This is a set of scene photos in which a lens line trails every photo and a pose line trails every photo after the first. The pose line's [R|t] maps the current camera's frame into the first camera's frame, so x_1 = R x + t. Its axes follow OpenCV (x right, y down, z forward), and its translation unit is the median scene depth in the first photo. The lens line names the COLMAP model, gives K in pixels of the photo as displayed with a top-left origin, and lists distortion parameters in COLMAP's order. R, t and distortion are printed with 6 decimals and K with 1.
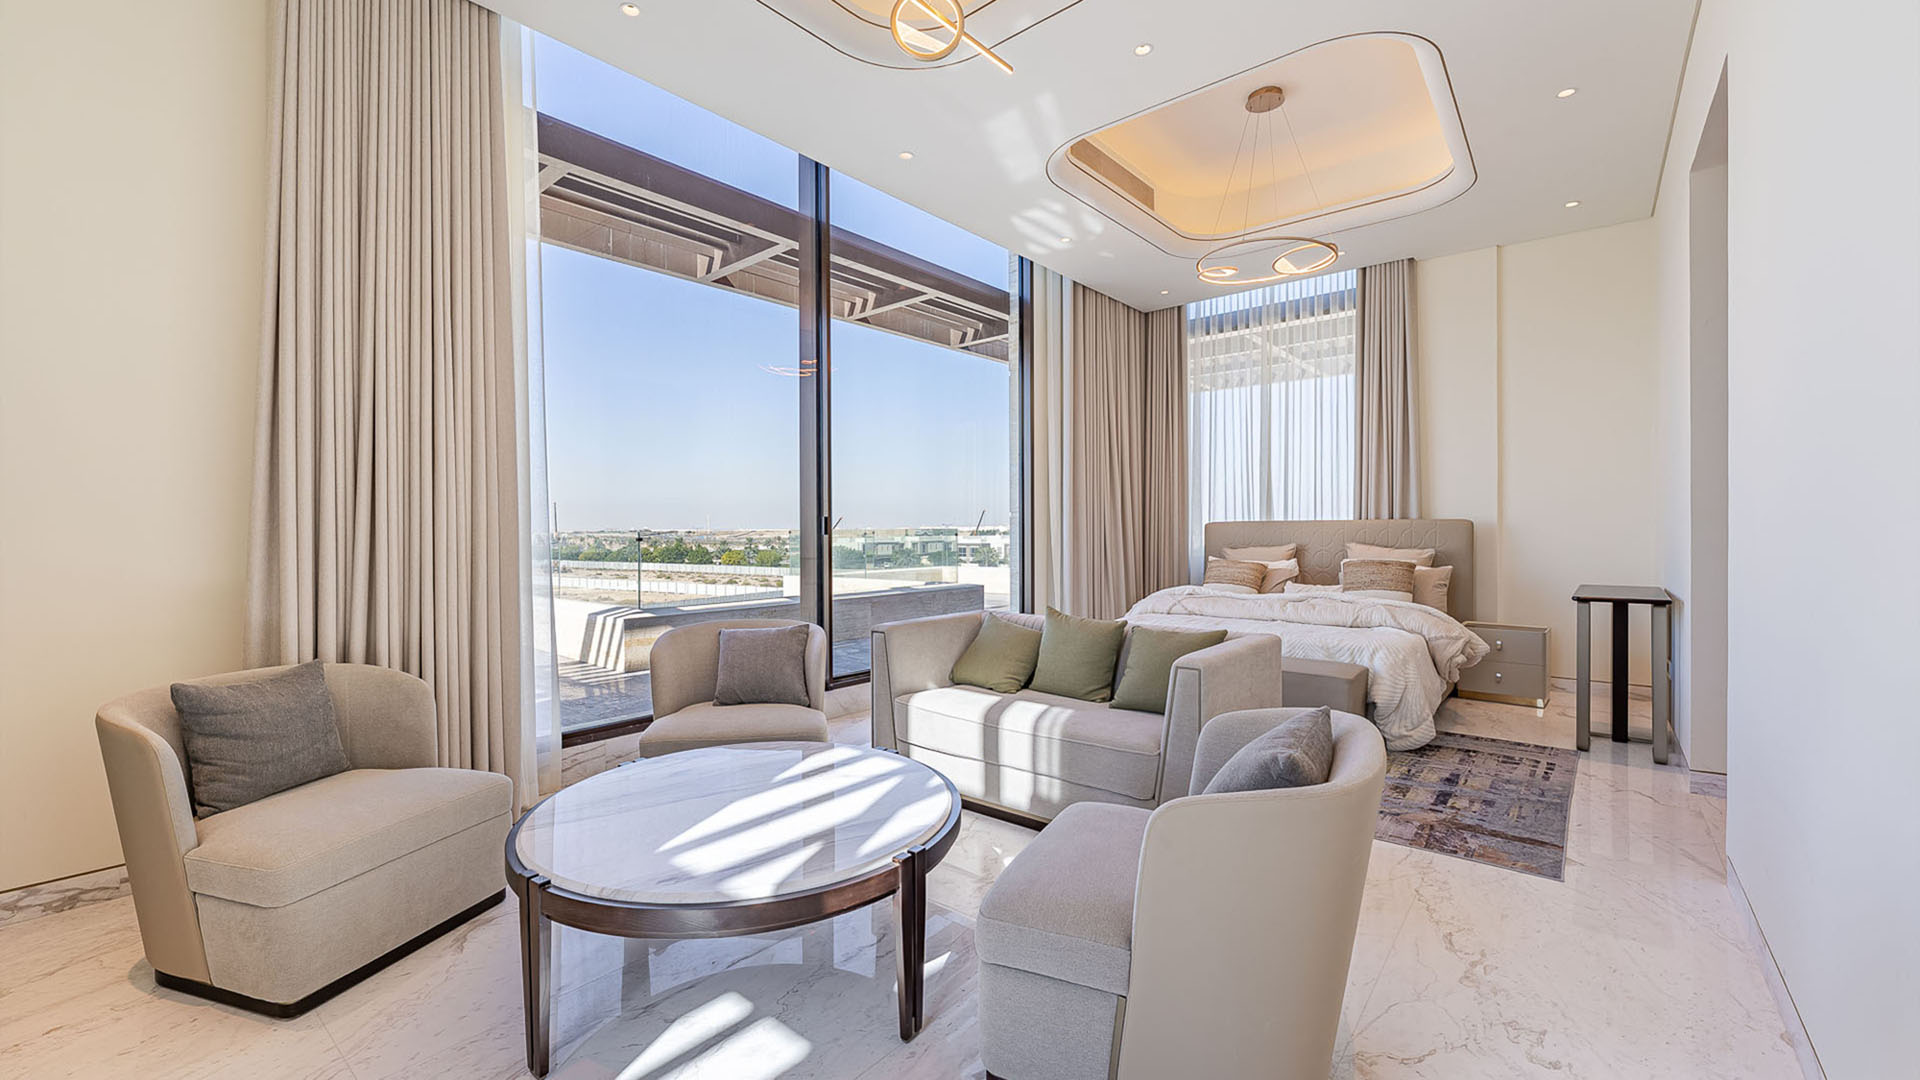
lens RADIAL K [[771.8, 0, 960.0], [0, 771.8, 540.0], [0, 0, 1]] dist [-0.061164, 0.000013]
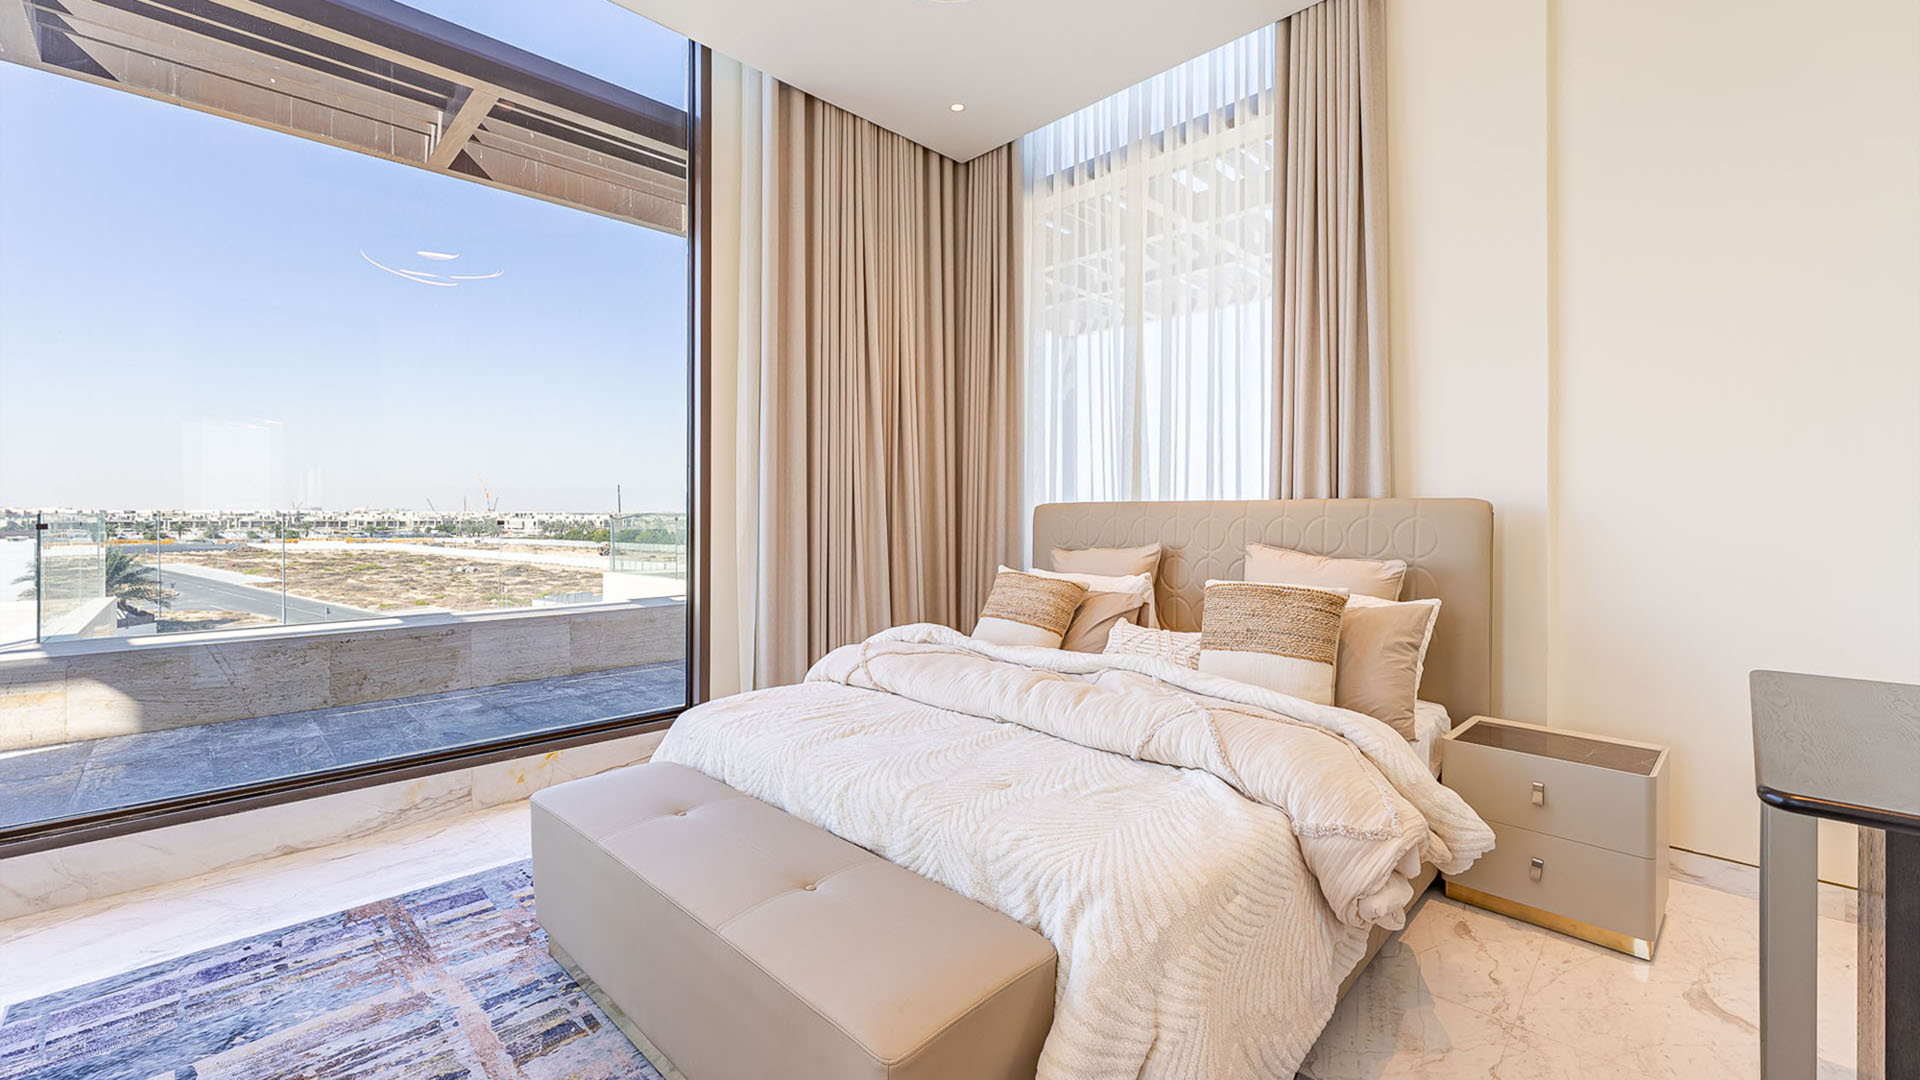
lens RADIAL K [[837.0, 0, 961.0], [0, 837.0, 512.5], [0, 0, 1]] dist [-0.032719, -0.000112]
pose [[0.999113, 0.005133, -0.041787, 0.337876], [-0.005680, 0.999900, -0.012960, -0.008777], [0.041716, 0.013186, 0.999042, 0.424644]]
